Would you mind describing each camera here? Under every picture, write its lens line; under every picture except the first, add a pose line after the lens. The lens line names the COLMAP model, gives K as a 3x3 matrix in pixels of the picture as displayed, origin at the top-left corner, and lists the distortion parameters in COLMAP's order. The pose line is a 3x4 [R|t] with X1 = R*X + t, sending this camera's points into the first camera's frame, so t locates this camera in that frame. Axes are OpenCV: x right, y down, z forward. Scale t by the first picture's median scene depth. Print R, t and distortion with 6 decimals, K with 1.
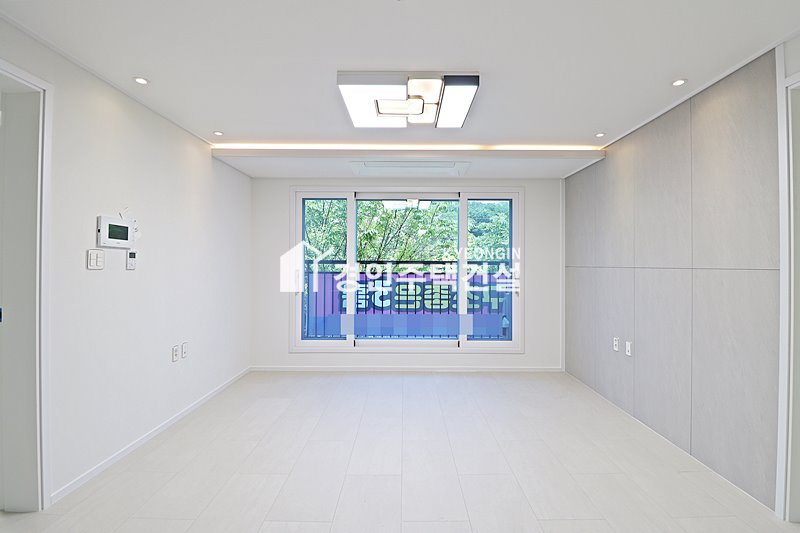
lens RADIAL K [[370.1, 0, 404.9], [0, 370.1, 264.0], [0, 0, 1]] dist [-0.012196, -0.007468]
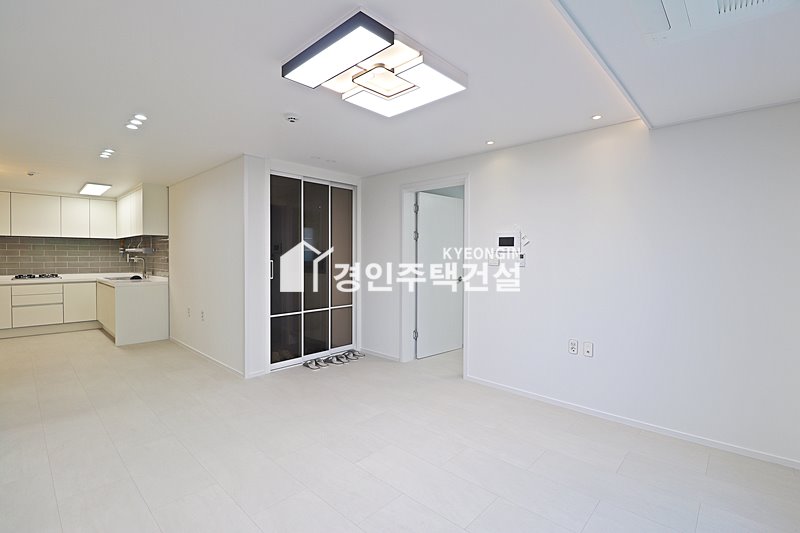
lens RADIAL K [[370.1, 0, 402.6], [0, 370.1, 262.9], [0, 0, 1]] dist [-0.012196, -0.007468]
pose [[-0.678425, 0.005094, -0.734652, 0.343506], [-0.006906, 0.999888, 0.013311, -0.008317], [0.734637, 0.014104, -0.678314, 0.929474]]
